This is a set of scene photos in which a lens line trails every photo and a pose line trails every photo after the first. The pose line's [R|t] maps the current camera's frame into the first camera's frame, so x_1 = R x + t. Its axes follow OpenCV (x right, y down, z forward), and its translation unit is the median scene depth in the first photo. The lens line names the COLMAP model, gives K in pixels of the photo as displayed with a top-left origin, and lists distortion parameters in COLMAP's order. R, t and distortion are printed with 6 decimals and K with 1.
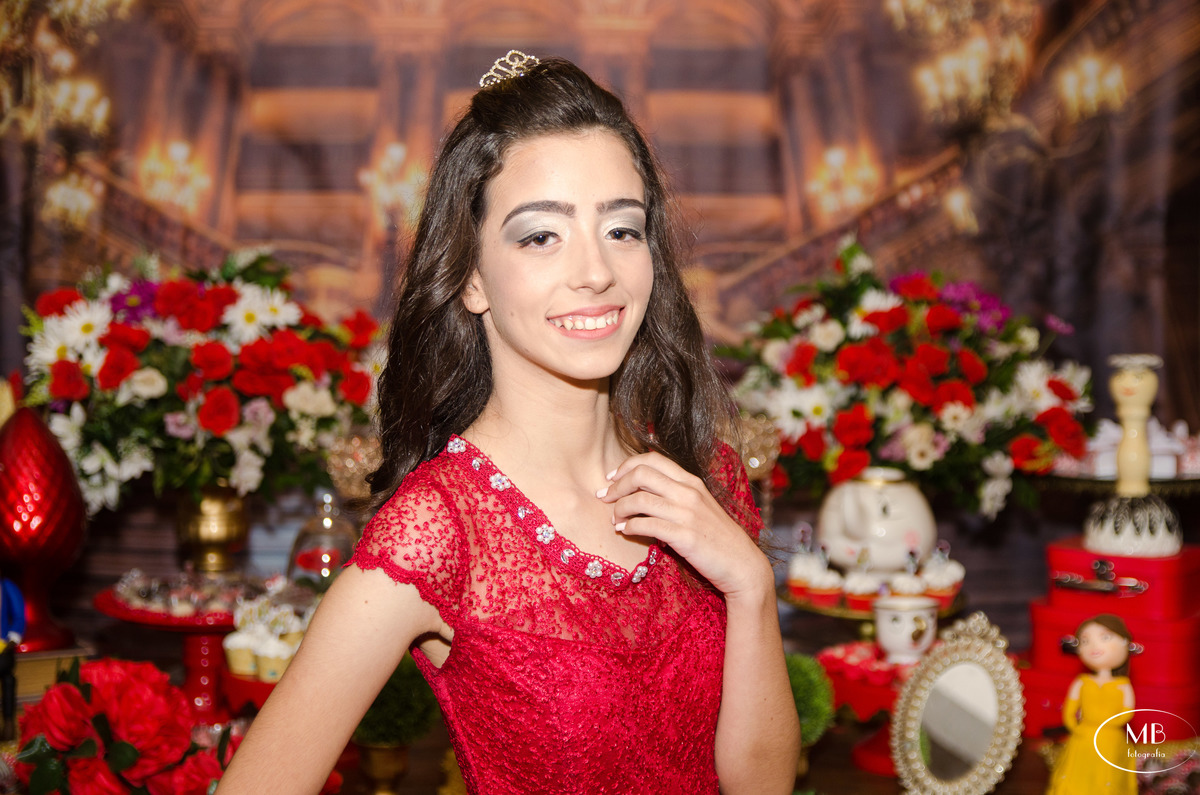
lens RADIAL K [[1733.1, 0, 600.0], [0, 1733.1, 397.5], [0, 0, 1]] dist [0.006408, 0.009413]
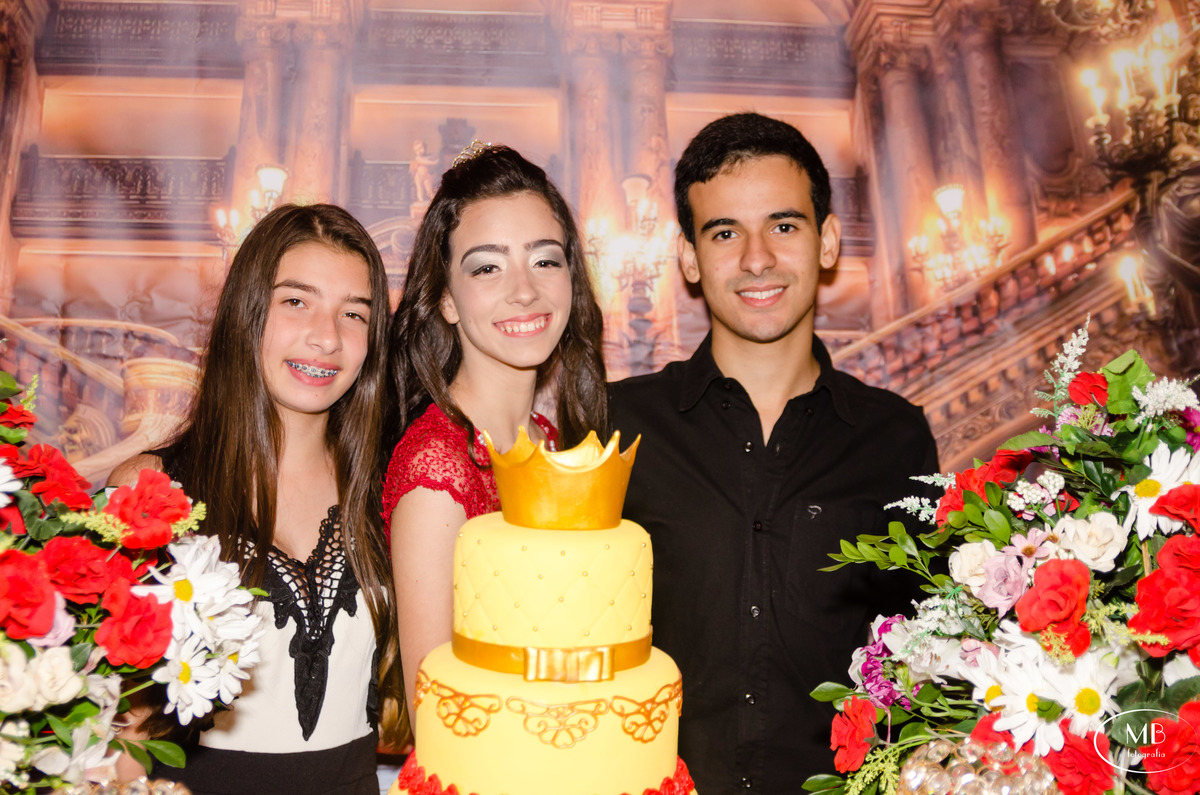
lens RADIAL K [[1718.1, 0, 603.2], [0, 1718.1, 405.2], [0, 0, 1]] dist [0.012274, 0.119379]
pose [[0.999098, 0.011059, 0.041006, -0.021495], [-0.009949, 0.999581, -0.027166, -0.043204], [-0.041289, 0.026734, 0.998790, 0.373677]]
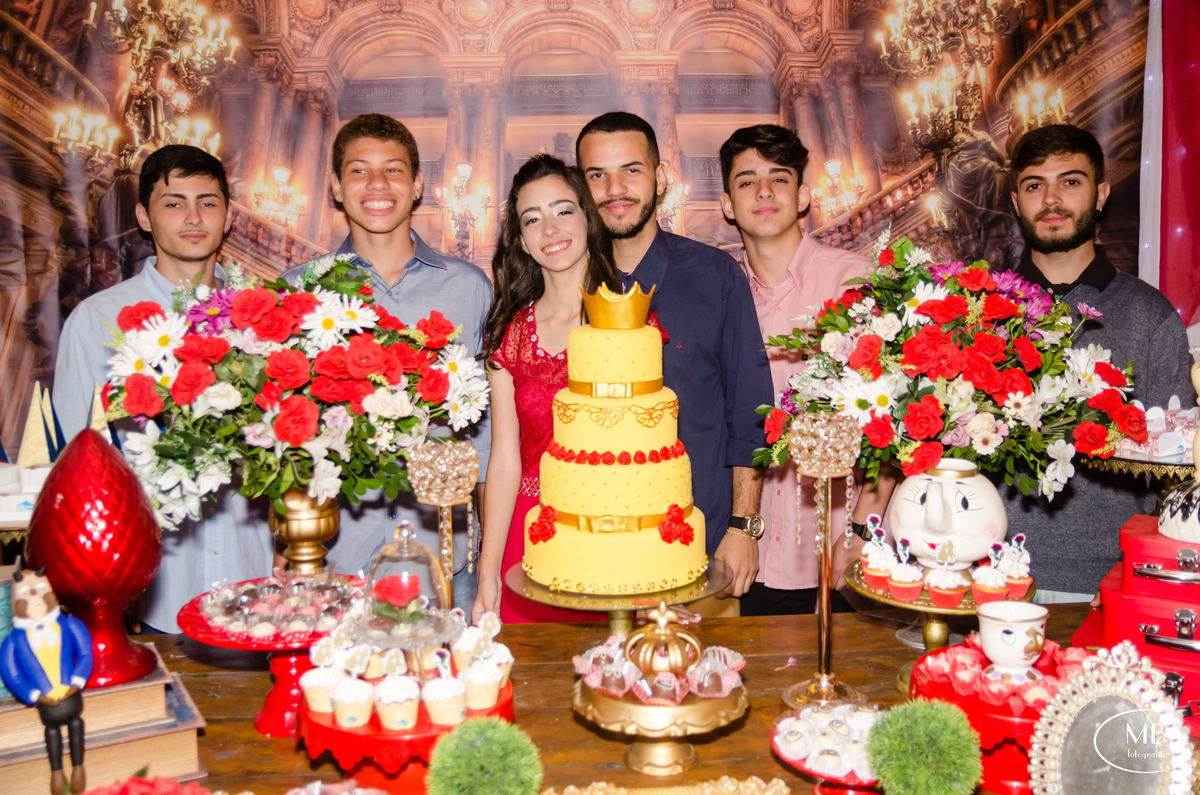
lens RADIAL K [[1109.9, 0, 603.7], [0, 1109.9, 385.6], [0, 0, 1]] dist [-0.071237, 0.023135]
pose [[0.999682, -0.024623, 0.005370, -0.030990], [0.024401, 0.998978, 0.038058, -0.021669], [-0.006302, -0.037915, 0.999261, 0.246091]]
